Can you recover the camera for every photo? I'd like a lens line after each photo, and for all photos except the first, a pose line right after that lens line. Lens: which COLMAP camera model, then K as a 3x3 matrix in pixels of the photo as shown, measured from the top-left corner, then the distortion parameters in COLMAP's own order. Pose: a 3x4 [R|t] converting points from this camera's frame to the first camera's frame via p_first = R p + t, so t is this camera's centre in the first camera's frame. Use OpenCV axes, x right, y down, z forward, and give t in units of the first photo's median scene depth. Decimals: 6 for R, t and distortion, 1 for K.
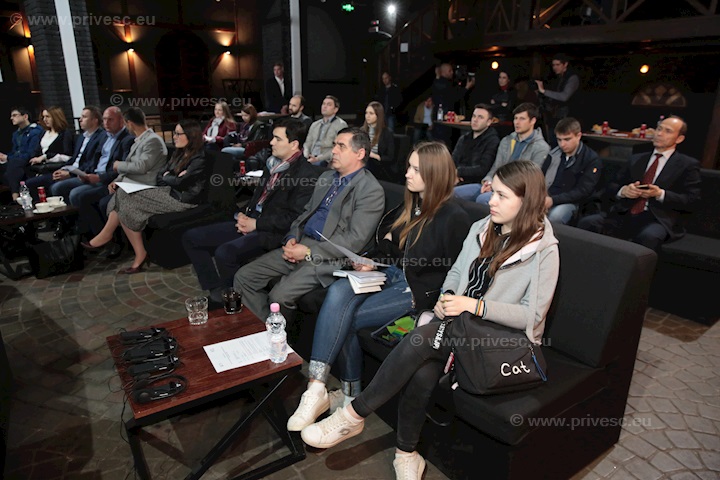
lens RADIAL K [[491.3, 0, 360.0], [0, 491.3, 240.0], [0, 0, 1]] dist [-0.089364, 0.058608]
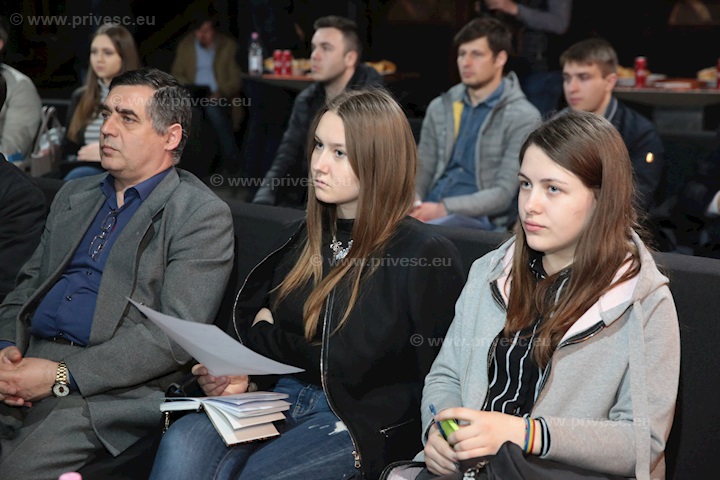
lens RADIAL K [[1250.9, 0, 359.6], [0, 1250.9, 219.4], [0, 0, 1]] dist [0.210241, 0.020888]
pose [[0.959472, -0.051995, 0.276967, -0.161065], [0.088760, 0.988566, -0.121900, 0.050692], [-0.267462, 0.141543, 0.953116, -0.075816]]
